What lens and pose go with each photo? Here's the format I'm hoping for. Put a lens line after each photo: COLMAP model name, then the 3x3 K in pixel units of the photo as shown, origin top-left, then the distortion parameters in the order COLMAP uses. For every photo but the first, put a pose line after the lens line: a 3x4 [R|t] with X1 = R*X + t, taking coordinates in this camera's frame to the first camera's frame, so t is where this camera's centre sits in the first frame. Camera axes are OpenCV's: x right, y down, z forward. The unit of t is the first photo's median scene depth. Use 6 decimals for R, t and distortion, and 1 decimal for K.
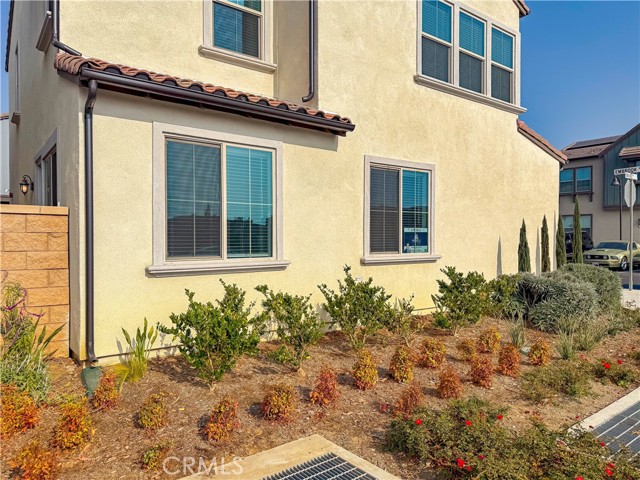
lens RADIAL K [[464.8, 0, 319.8], [0, 464.8, 235.0], [0, 0, 1]] dist [0.034956, -0.003776]
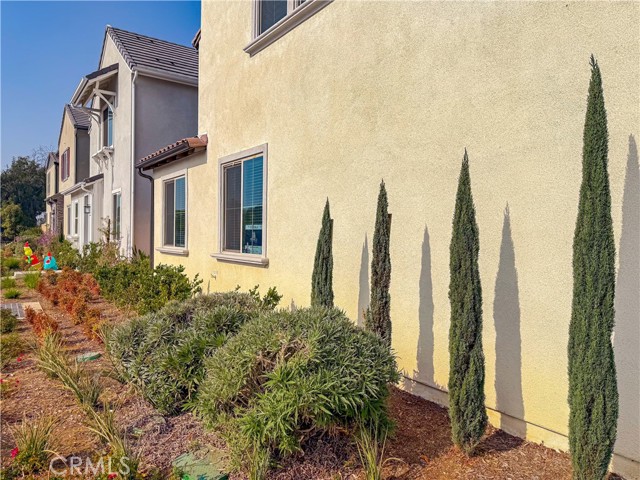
lens RADIAL K [[464.8, 0, 319.9], [0, 464.8, 240.4], [0, 0, 1]] dist [0.034956, -0.003776]
pose [[-0.058047, 0.000818, -0.998314, 1.075025], [-0.019354, 0.999811, 0.001945, 0.010001], [0.998126, 0.019434, -0.058020, 1.200387]]
